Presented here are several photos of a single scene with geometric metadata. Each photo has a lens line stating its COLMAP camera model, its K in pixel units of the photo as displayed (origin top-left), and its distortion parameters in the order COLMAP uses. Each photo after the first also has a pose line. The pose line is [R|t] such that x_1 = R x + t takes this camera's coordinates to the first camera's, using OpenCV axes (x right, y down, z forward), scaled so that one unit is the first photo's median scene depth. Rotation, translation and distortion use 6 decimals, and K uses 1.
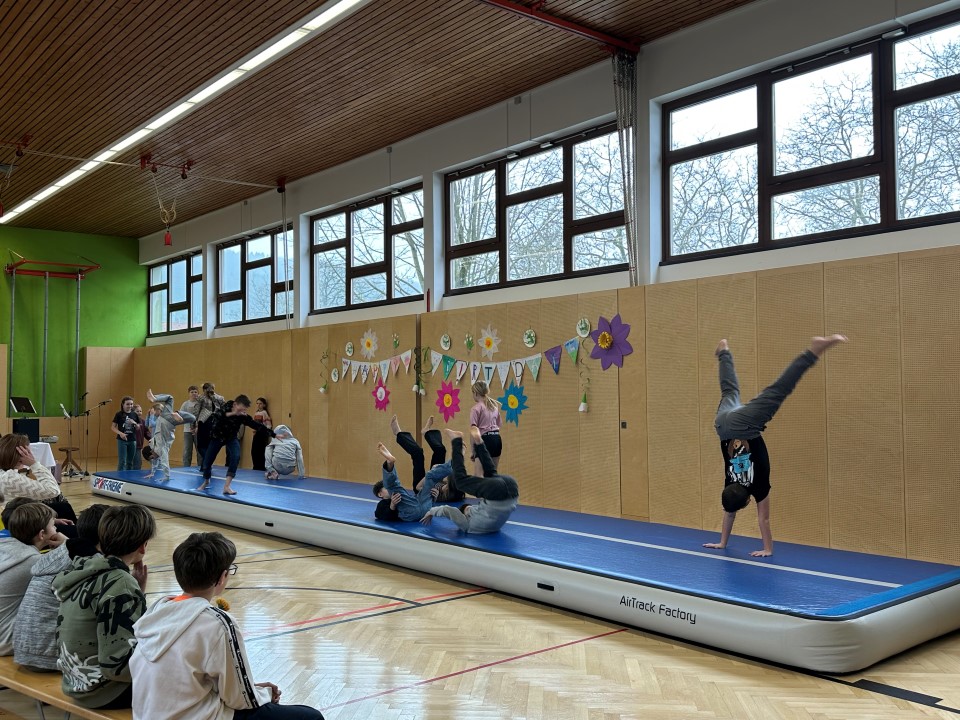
lens RADIAL K [[878.5, 0, 481.5], [0, 878.5, 357.9], [0, 0, 1]] dist [0.016329, 0.000000]
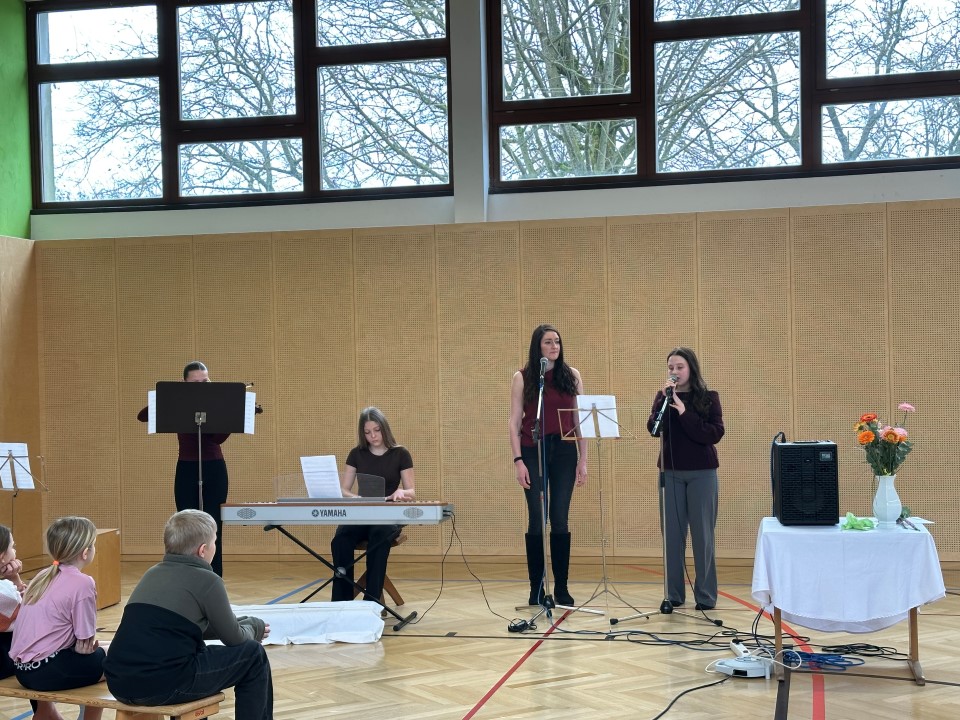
lens RADIAL K [[972.5, 0, 494.4], [0, 972.5, 369.9], [0, 0, 1]] dist [0.078975, 0.000000]
pose [[0.750588, -0.013012, 0.660642, -0.441173], [-0.008039, 0.999552, 0.028821, 0.021526], [-0.660721, -0.026944, 0.750148, 0.539537]]
